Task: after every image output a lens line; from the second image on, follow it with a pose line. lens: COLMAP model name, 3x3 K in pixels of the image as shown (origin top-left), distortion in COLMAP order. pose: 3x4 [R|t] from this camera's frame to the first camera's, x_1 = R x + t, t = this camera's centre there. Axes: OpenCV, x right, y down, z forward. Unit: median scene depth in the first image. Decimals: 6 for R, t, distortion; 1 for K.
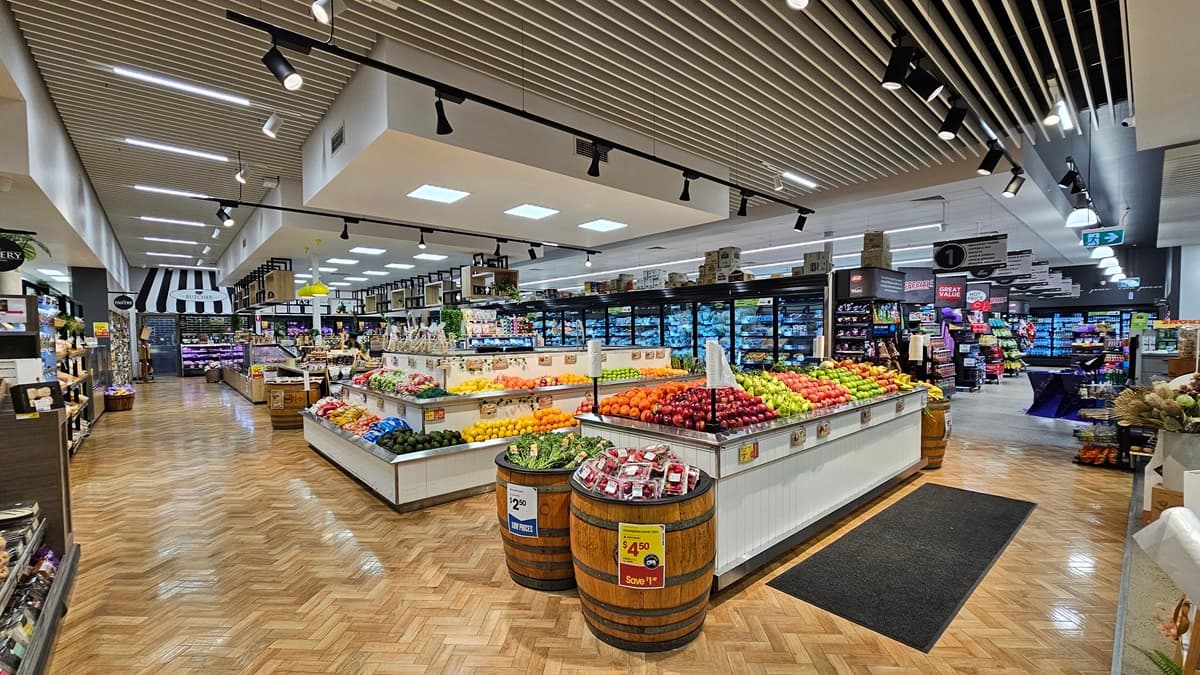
lens RADIAL K [[490.5, 0, 597.6], [0, 490.5, 353.0], [0, 0, 1]] dist [-0.003519, -0.000037]
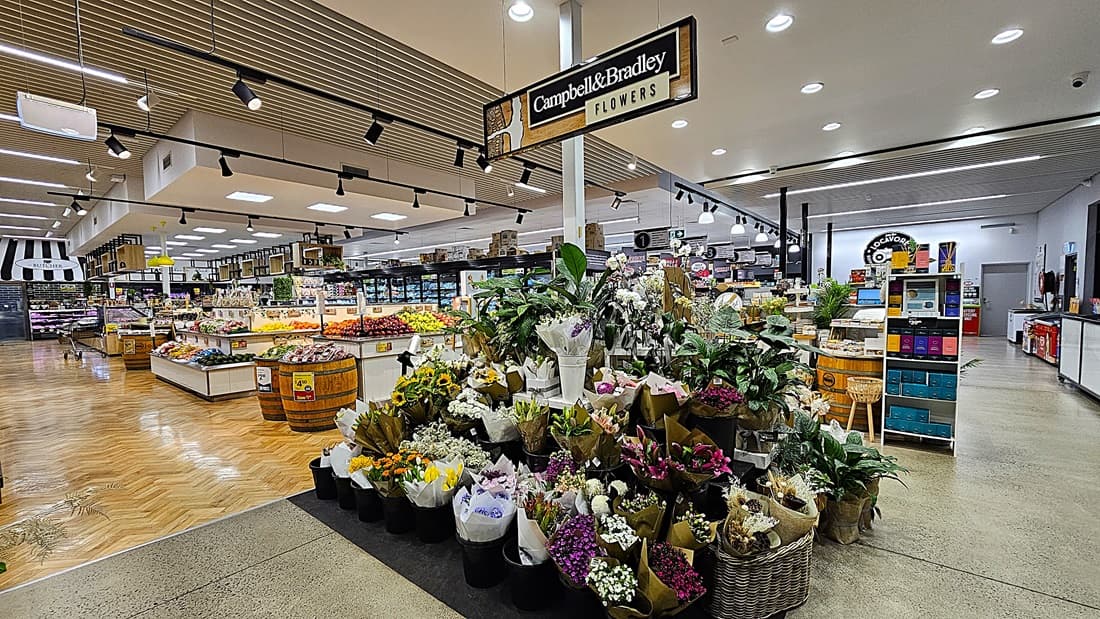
lens RADIAL K [[452.2, 0, 553.0], [0, 452.2, 323.5], [0, 0, 1]] dist [-0.009538, 0.004677]
pose [[0.986180, -0.018815, 0.164605, 0.187796], [0.016238, 0.999724, 0.016985, 0.022644], [-0.164879, -0.014077, 0.986213, -0.261757]]
